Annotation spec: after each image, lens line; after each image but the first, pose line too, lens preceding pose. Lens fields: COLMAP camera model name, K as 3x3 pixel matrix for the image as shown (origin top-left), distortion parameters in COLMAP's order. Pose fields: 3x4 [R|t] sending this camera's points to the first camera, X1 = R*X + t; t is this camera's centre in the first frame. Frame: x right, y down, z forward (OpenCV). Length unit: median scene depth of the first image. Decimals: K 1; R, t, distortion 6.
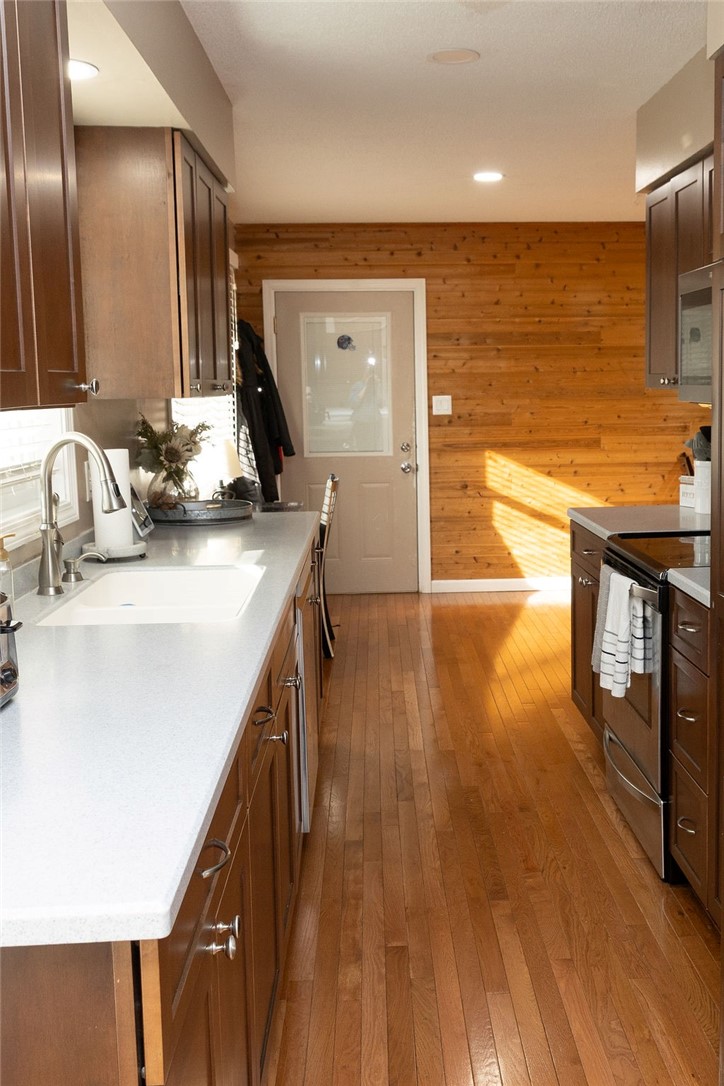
lens RADIAL K [[1354.7, 0, 362.0], [0, 1354.7, 543.0], [0, 0, 1]] dist [0.004062, -0.006943]
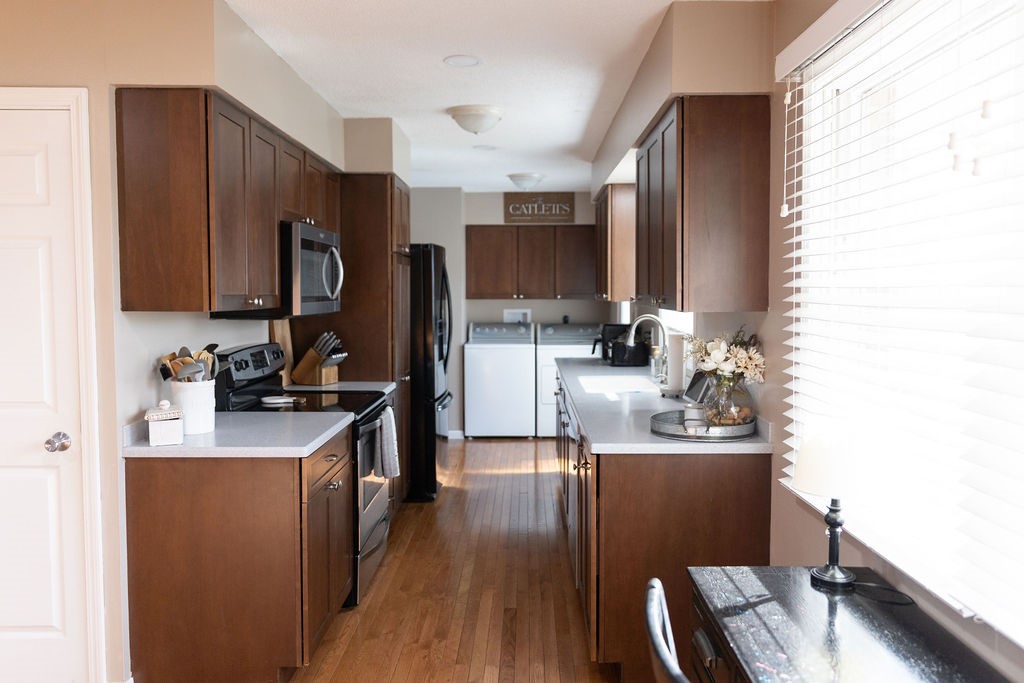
lens RADIAL K [[807.7, 0, 512.0], [0, 807.7, 341.5], [0, 0, 1]] dist [-0.003207, 0.001170]
pose [[-0.999654, 0.024644, 0.009196, 0.014339], [0.025893, 0.983478, 0.179168, -0.200166], [-0.004628, 0.179344, -0.983776, 1.599333]]
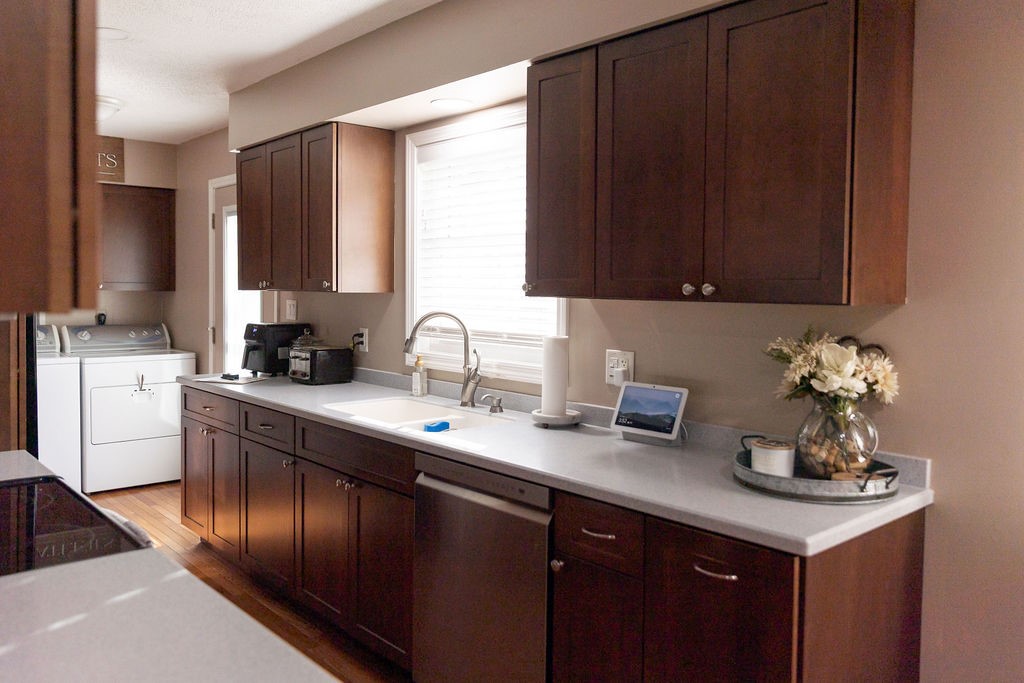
lens RADIAL K [[821.2, 0, 512.1], [0, 821.2, 326.1], [0, 0, 1]] dist [-0.002678, -0.003576]
pose [[-0.753123, 0.045436, -0.656308, 0.263371], [-0.070432, 0.986310, 0.149104, -0.150528], [0.654098, 0.158519, -0.739613, 1.205755]]
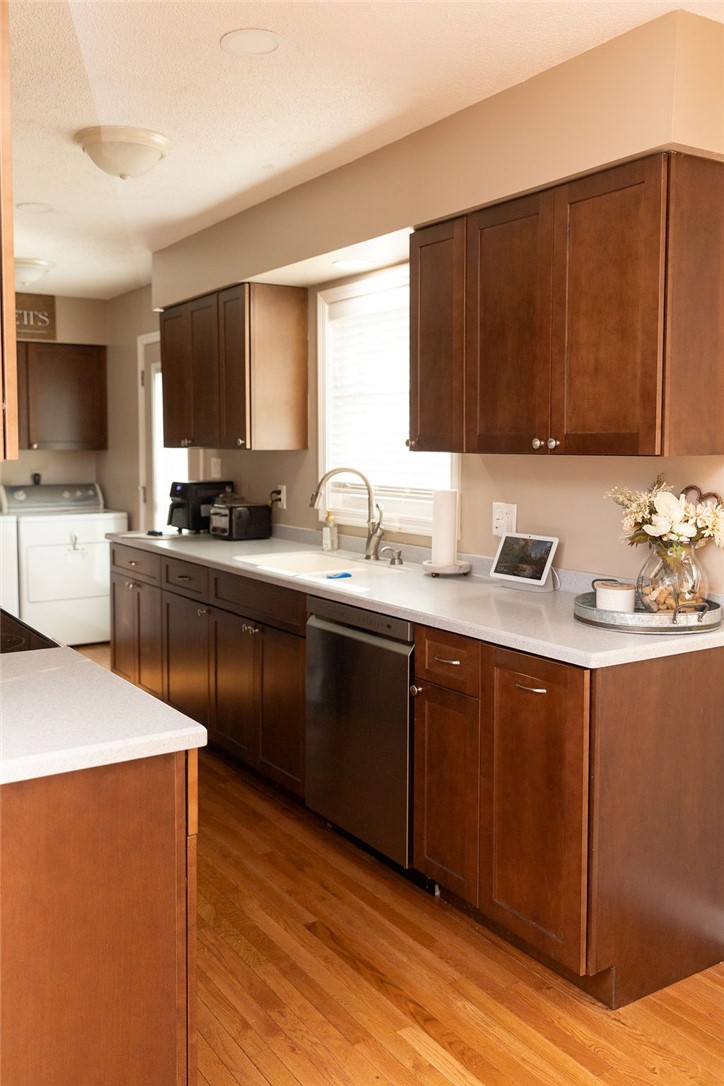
lens RADIAL K [[978.4, 0, 358.7], [0, 978.4, 519.3], [0, 0, 1]] dist [0.022265, 0.002052]
pose [[-0.842336, 0.064451, -0.535085, 0.300234], [-0.044097, 0.981253, 0.187610, -0.170272], [0.537146, 0.181626, -0.823703, 1.362746]]
